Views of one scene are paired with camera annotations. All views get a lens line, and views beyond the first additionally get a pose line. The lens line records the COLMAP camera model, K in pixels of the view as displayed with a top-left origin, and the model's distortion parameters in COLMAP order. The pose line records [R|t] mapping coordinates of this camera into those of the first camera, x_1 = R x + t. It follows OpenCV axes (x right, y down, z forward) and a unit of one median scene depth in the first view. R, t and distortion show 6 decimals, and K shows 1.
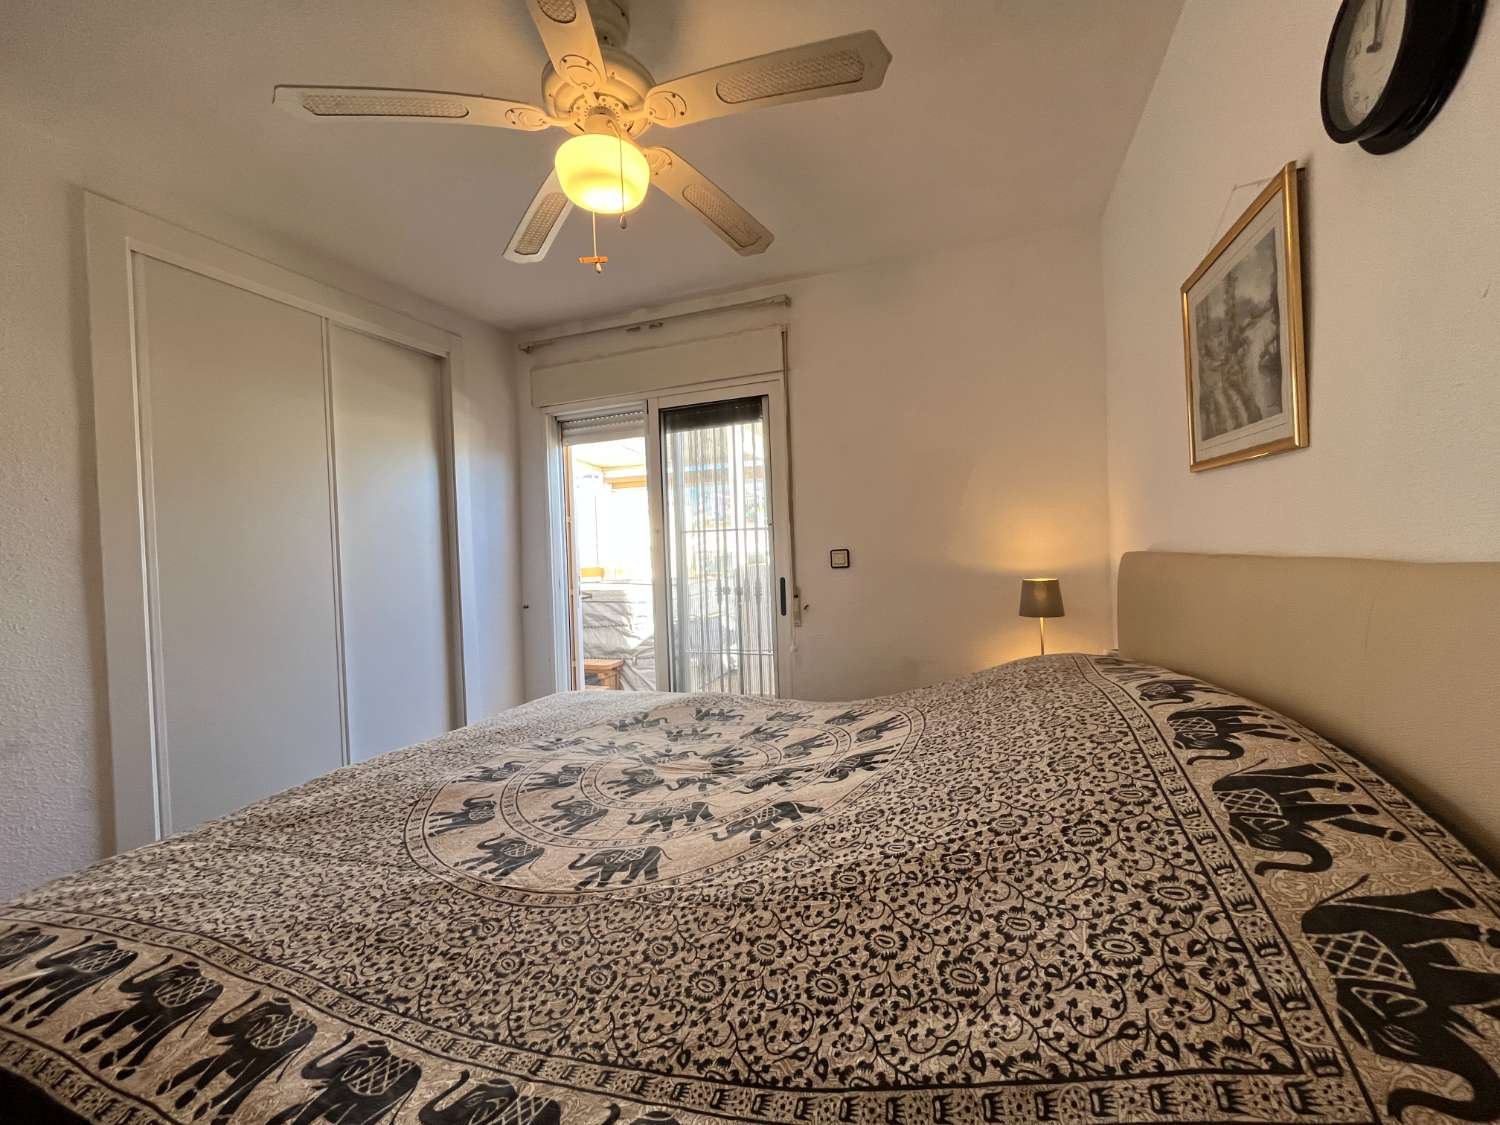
lens RADIAL K [[610.5, 0, 748.9], [0, 610.5, 561.7], [0, 0, 1]] dist [-0.003876, 0.000085]
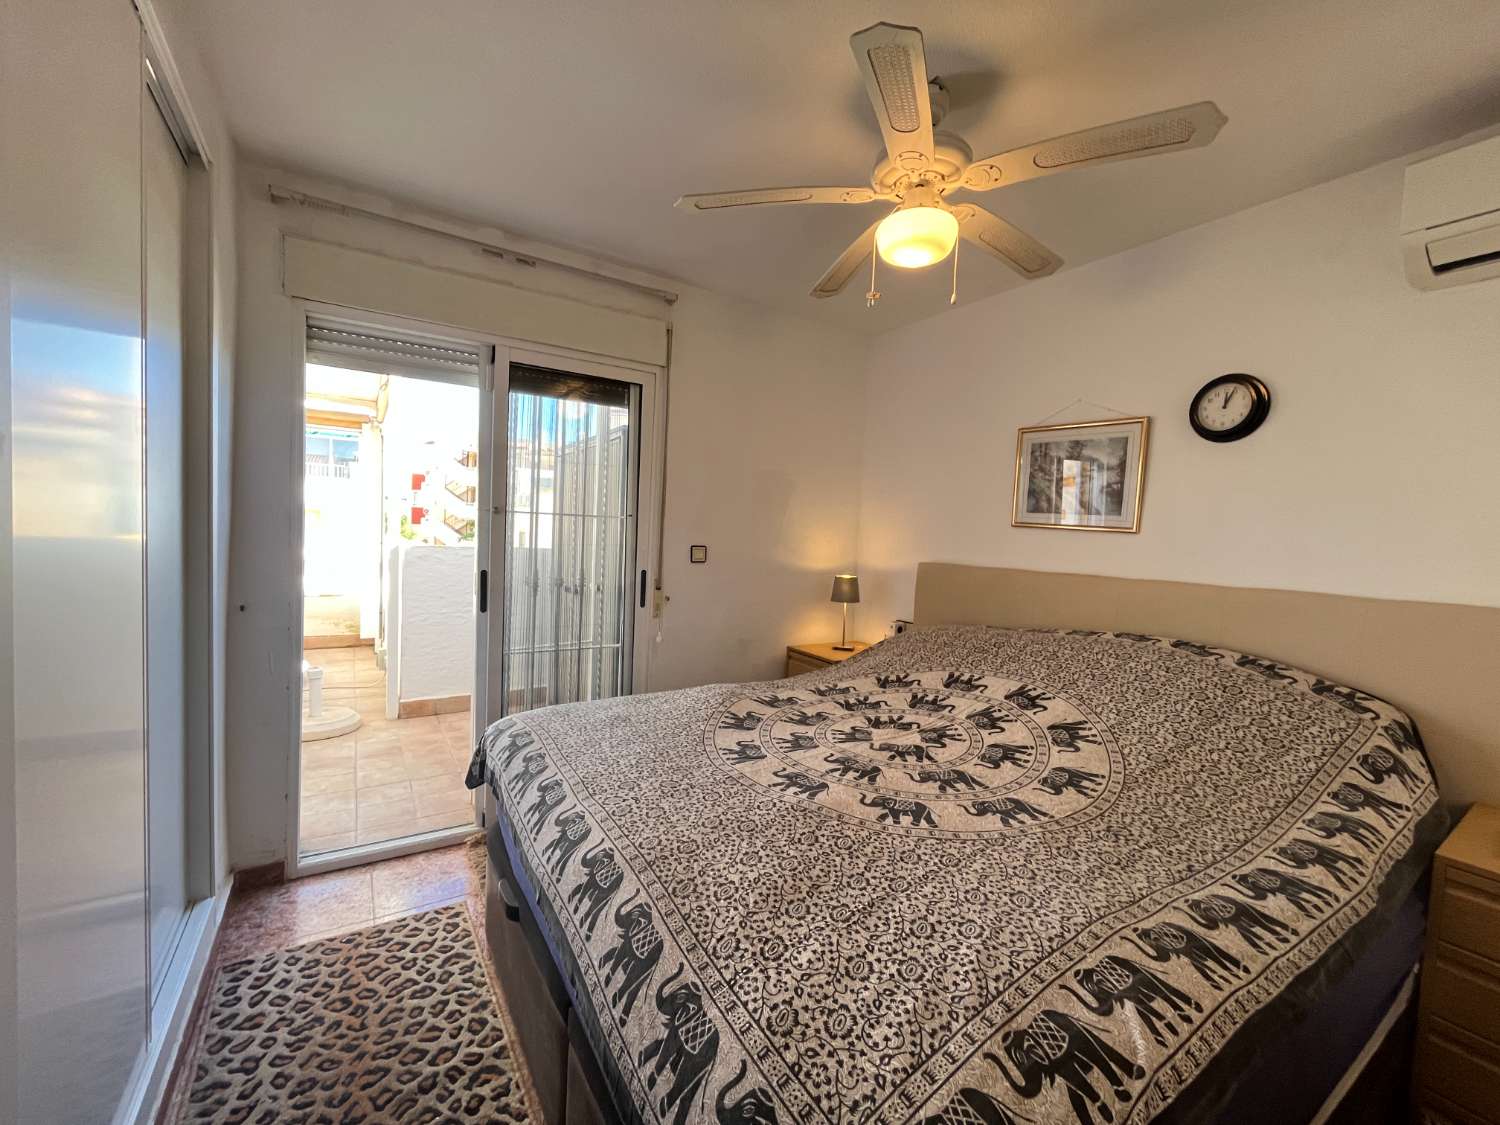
lens RADIAL K [[610.5, 0, 745.7], [0, 610.5, 562.4], [0, 0, 1]] dist [-0.003876, 0.000085]
pose [[0.599684, 0.020217, 0.799981, -1.075575], [-0.051455, 0.998586, 0.013335, -0.013917], [-0.798581, -0.049160, 0.599877, 0.427165]]
